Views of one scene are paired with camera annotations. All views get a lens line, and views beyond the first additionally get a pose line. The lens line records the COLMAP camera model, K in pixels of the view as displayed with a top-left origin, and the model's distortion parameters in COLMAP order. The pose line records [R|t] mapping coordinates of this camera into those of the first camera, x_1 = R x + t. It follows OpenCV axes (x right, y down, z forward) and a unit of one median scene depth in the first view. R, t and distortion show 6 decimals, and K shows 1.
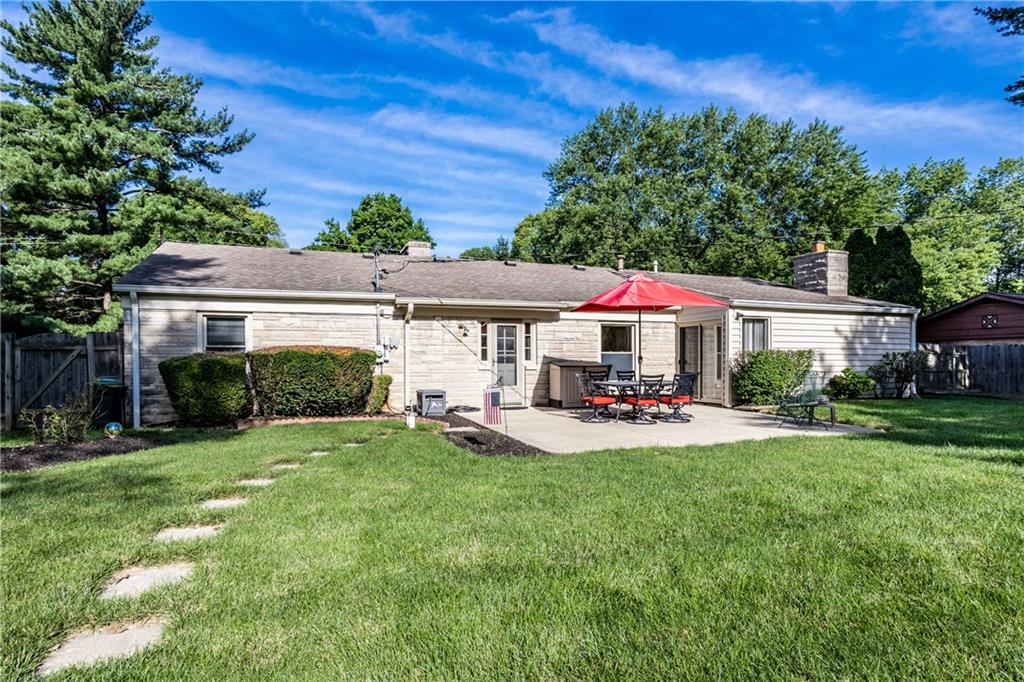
lens RADIAL K [[589.4, 0, 514.8], [0, 589.4, 347.0], [0, 0, 1]] dist [-0.015755, 0.005881]
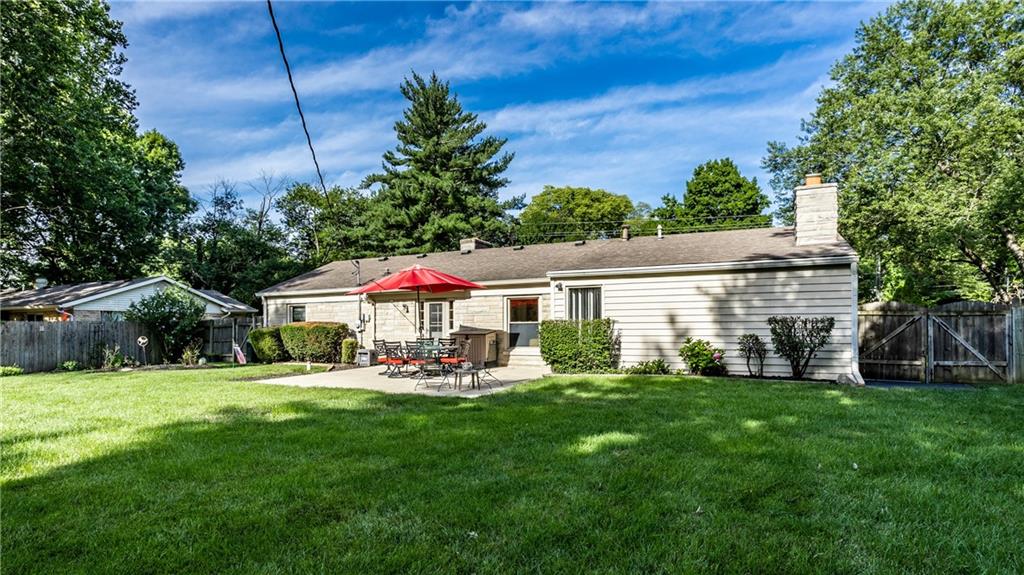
lens RADIAL K [[584.8, 0, 479.8], [0, 584.8, 297.2], [0, 0, 1]] dist [-0.014825, 0.003749]
pose [[0.652120, -0.043422, -0.756871, 1.040114], [0.023039, 0.999032, -0.037464, 0.001581], [0.757765, 0.006993, 0.652490, 0.206804]]
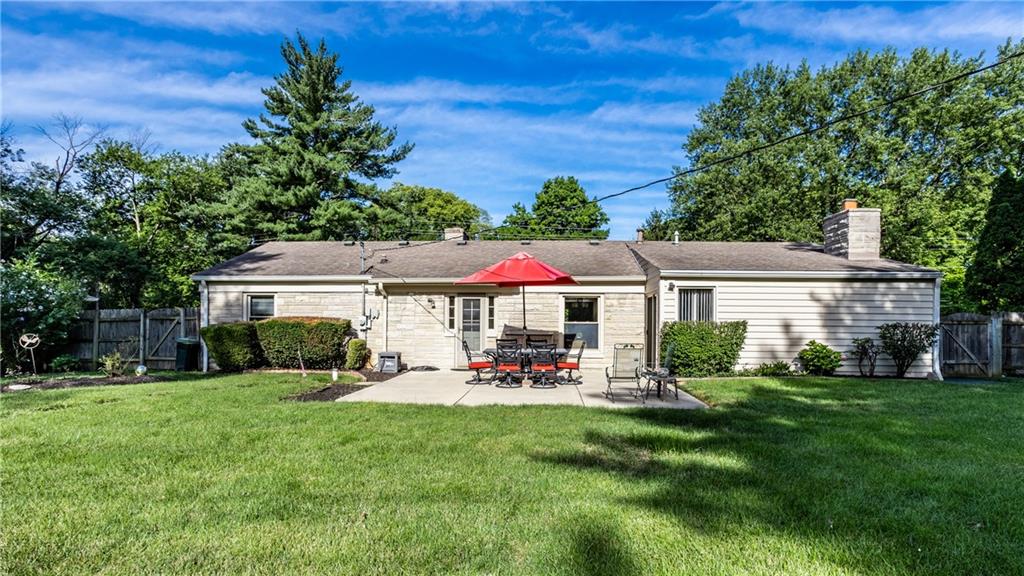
lens RADIAL K [[561.5, 0, 508.5], [0, 561.5, 293.8], [0, 0, 1]] dist [-0.013328, 0.004476]
pose [[0.913641, -0.015567, -0.406224, 0.498316], [0.000546, 0.999313, -0.037069, -0.005122], [0.406521, 0.033646, 0.913021, 0.012313]]
